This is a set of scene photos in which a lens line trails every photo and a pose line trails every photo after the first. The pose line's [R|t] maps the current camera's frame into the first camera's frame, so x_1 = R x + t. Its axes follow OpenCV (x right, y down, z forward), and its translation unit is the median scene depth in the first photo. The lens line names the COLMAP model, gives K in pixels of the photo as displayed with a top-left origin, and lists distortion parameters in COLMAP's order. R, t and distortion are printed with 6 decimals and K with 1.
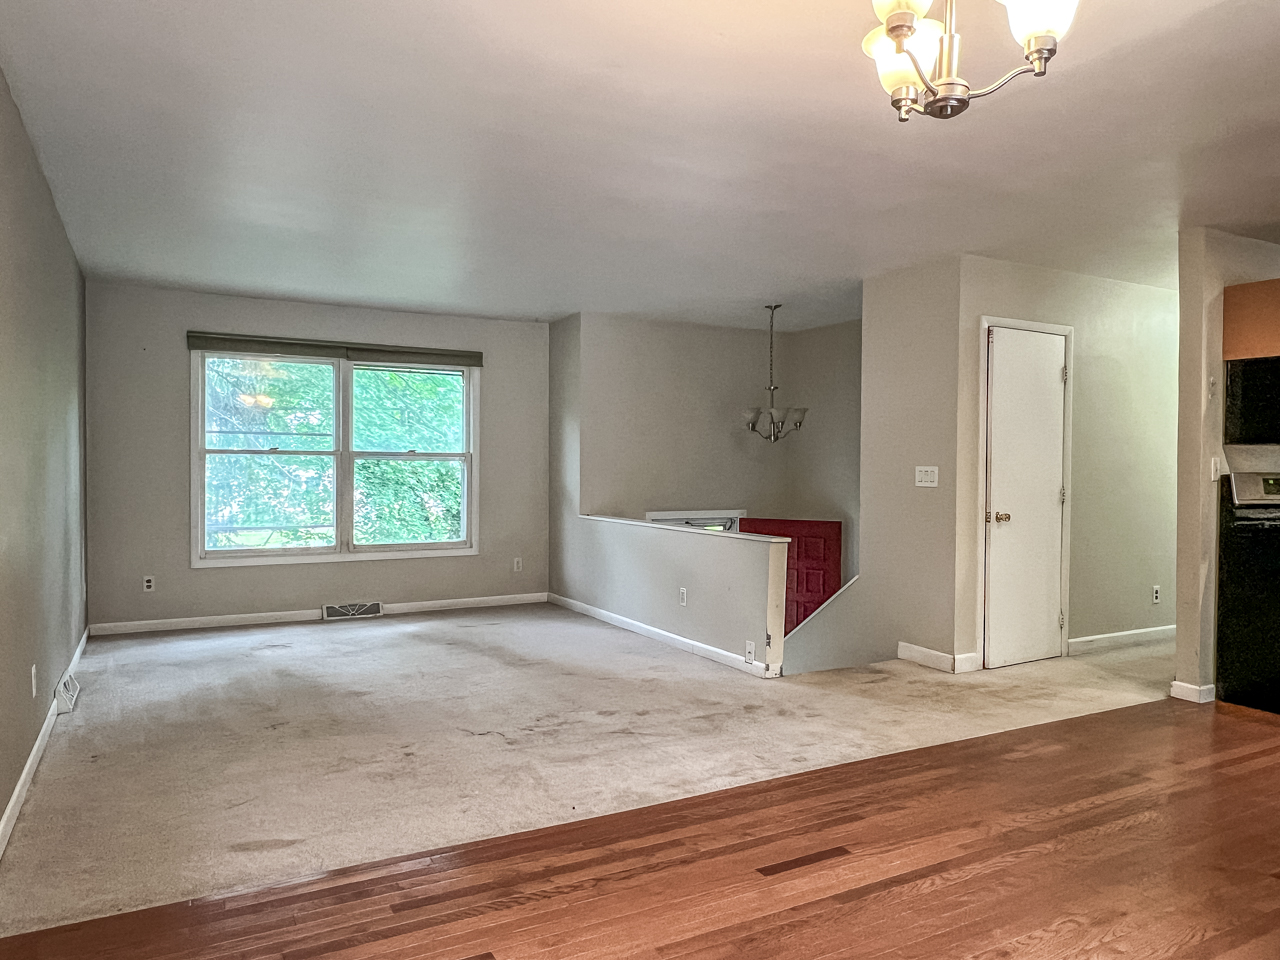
lens RADIAL K [[876.0, 0, 630.3], [0, 876.0, 479.0], [0, 0, 1]] dist [-0.002167, 0.000682]
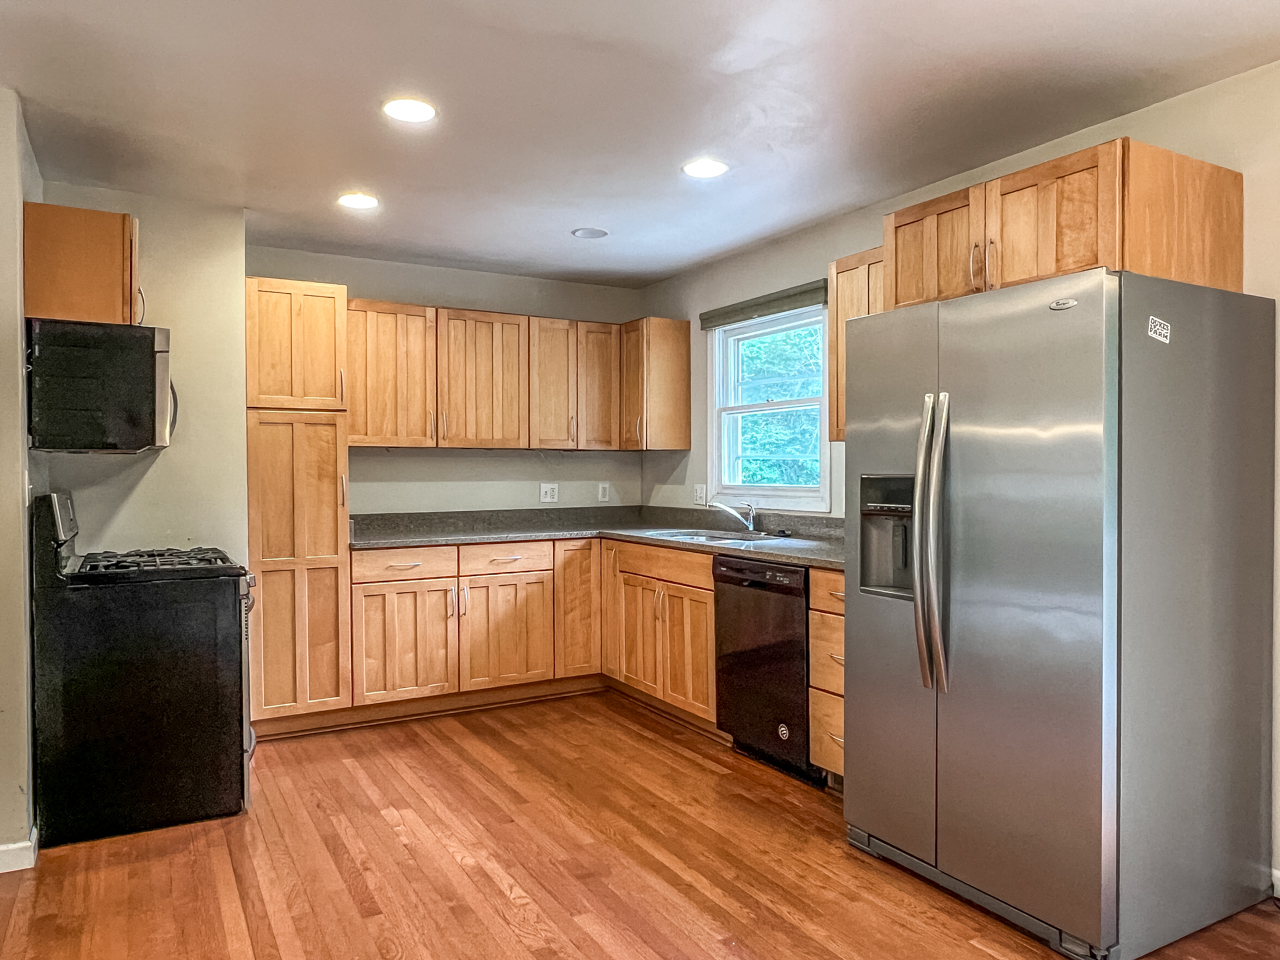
lens RADIAL K [[876.0, 0, 630.3], [0, 876.0, 479.0], [0, 0, 1]] dist [-0.002167, 0.000682]
pose [[-0.019901, -0.017550, 0.999648, 0.026200], [0.015501, 0.999720, 0.017860, -0.028680], [-0.999682, 0.015851, -0.019624, 0.700037]]
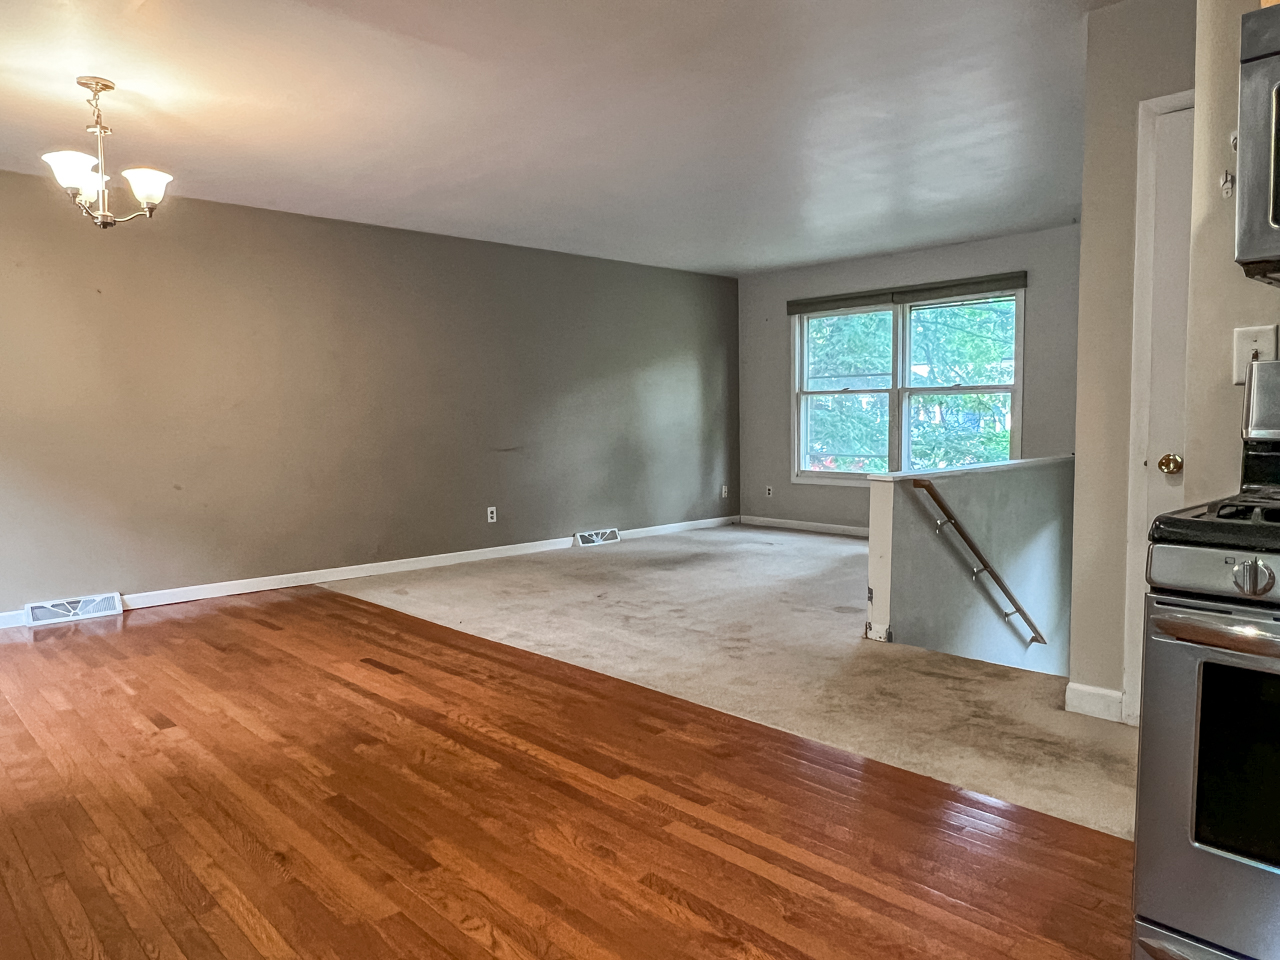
lens RADIAL K [[876.0, 0, 630.3], [0, 876.0, 479.0], [0, 0, 1]] dist [-0.002167, 0.000682]
pose [[0.247679, 0.059049, -0.967041, 1.213735], [0.003664, 0.998077, 0.061883, 0.023401], [0.968835, -0.018870, 0.246987, 0.745208]]
